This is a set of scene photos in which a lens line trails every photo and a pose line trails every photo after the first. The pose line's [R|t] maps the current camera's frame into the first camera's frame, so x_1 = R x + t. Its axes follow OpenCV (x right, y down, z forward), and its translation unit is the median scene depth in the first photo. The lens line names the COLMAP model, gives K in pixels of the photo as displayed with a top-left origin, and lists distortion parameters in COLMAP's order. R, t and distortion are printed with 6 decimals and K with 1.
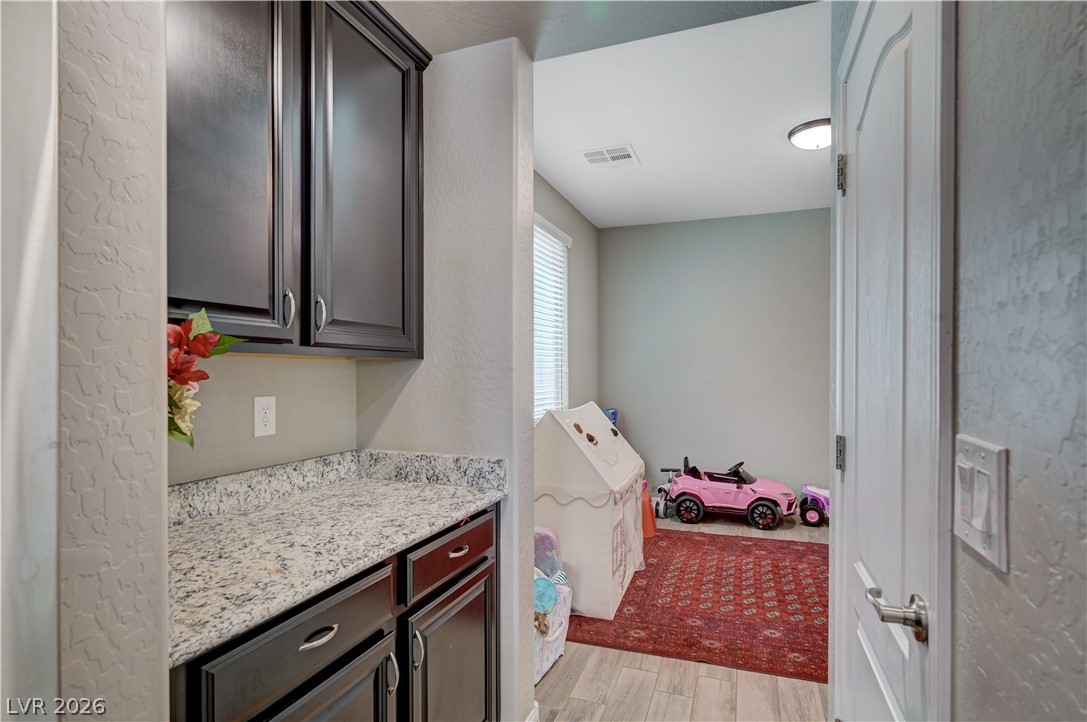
lens RADIAL K [[547.0, 0, 541.7], [0, 547.0, 369.0], [0, 0, 1]] dist [0.001013, 0.000174]
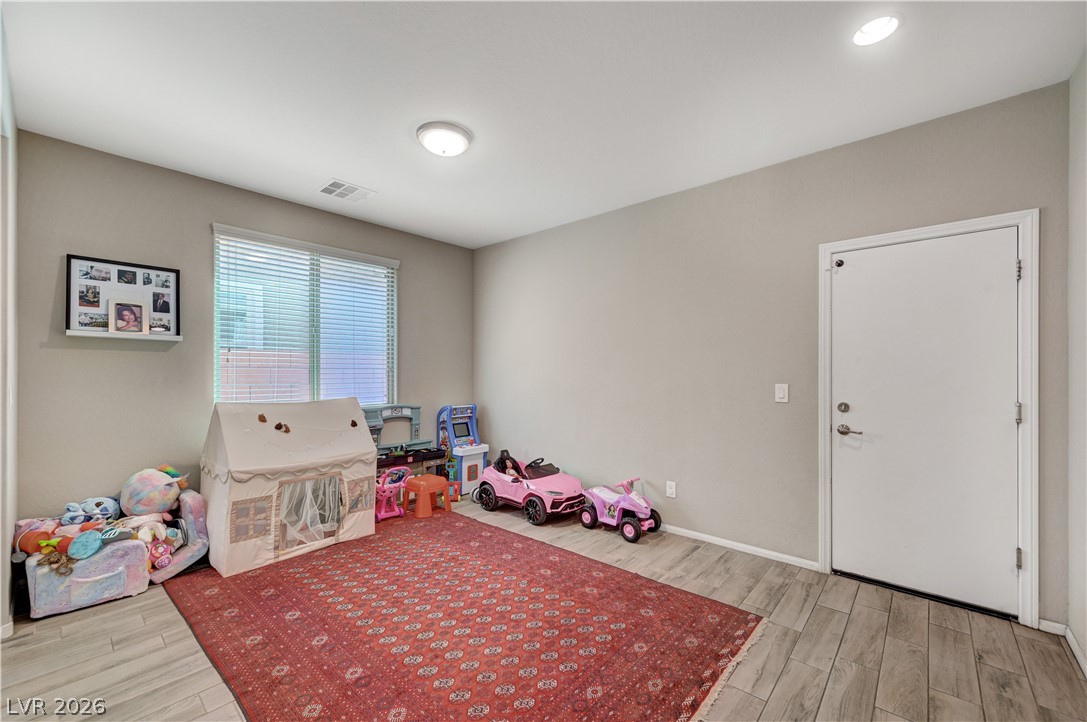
lens RADIAL K [[434.9, 0, 541.5], [0, 434.9, 369.8], [0, 0, 1]] dist [-0.003596, 0.001271]
pose [[0.928525, -0.001417, -0.371268, 0.708199], [0.000188, 0.999994, -0.003347, 0.002362], [0.371270, 0.003038, 0.928520, 0.230689]]
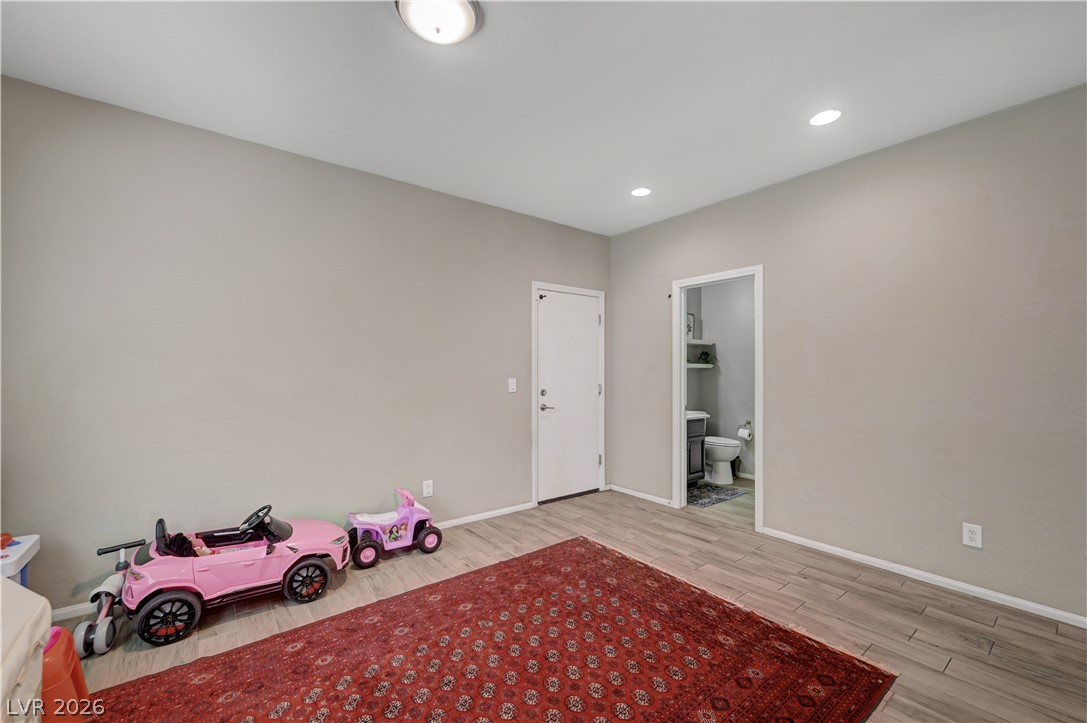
lens RADIAL K [[449.0, 0, 549.4], [0, 449.0, 364.3], [0, 0, 1]] dist [0.000883, 0.000921]
pose [[0.524962, 0.007889, 0.851089, 0.081374], [0.000127, 0.999956, -0.009347, 0.002139], [-0.851125, 0.005015, 0.524938, 0.436431]]
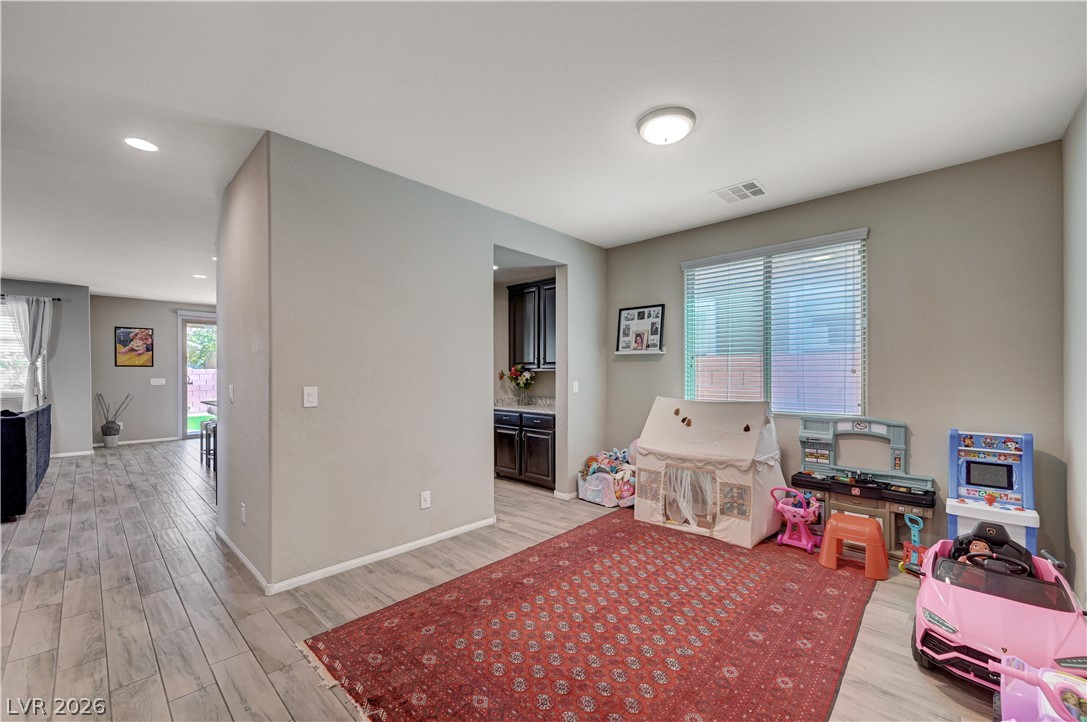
lens RADIAL K [[434.9, 0, 551.1], [0, 434.9, 374.9], [0, 0, 1]] dist [-0.003596, 0.001271]
pose [[-0.390818, -0.000592, -0.920468, 0.930796], [0.002589, 0.999995, -0.001742, 0.004117], [0.920465, -0.003063, -0.390814, 0.808726]]
